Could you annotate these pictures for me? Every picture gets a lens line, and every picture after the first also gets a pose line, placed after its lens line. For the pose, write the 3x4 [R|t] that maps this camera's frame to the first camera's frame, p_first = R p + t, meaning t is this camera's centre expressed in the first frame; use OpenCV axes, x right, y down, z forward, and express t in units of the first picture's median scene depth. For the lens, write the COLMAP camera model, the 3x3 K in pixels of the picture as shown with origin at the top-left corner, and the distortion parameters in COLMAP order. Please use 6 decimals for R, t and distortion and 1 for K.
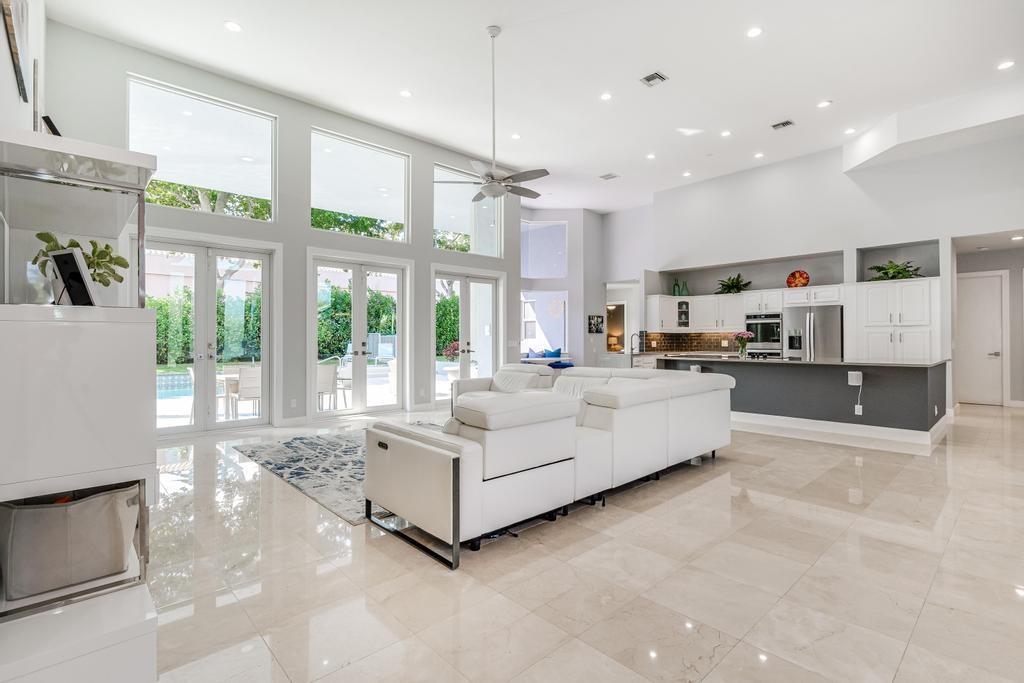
lens RADIAL K [[478.4, 0, 515.0], [0, 478.4, 336.2], [0, 0, 1]] dist [-0.002344, -0.000328]
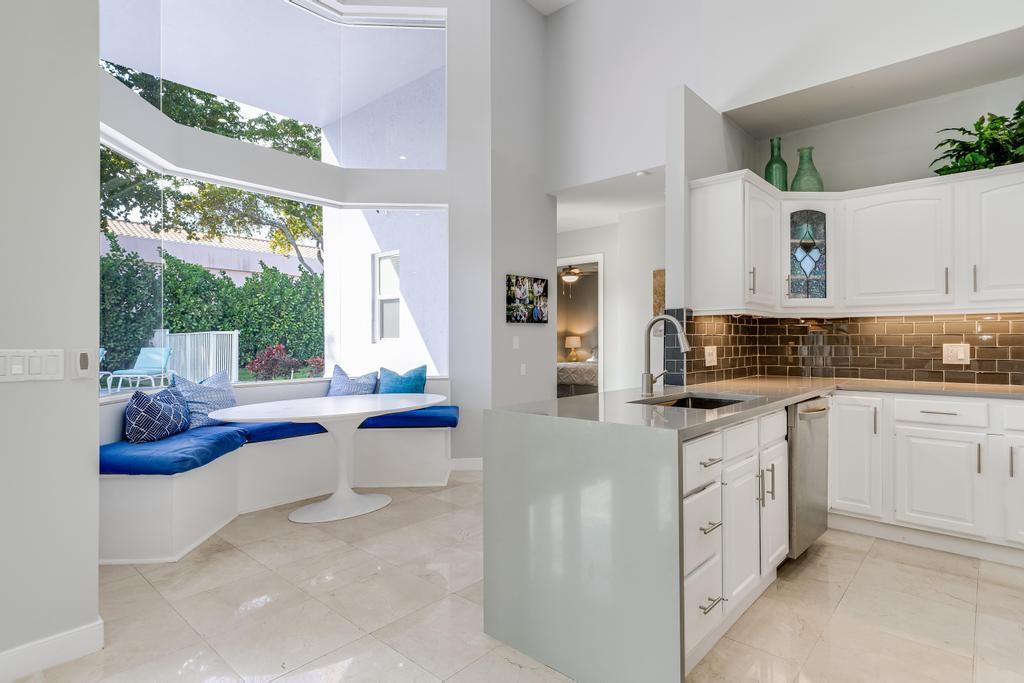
lens RADIAL K [[531.4, 0, 512.0], [0, 531.4, 341.5], [0, 0, 1]] dist [0.004910, 0.000466]
pose [[0.996406, -0.000790, 0.084696, 0.168253], [0.000016, 0.999958, 0.009148, 0.005675], [-0.084700, -0.009114, 0.996365, 0.809602]]
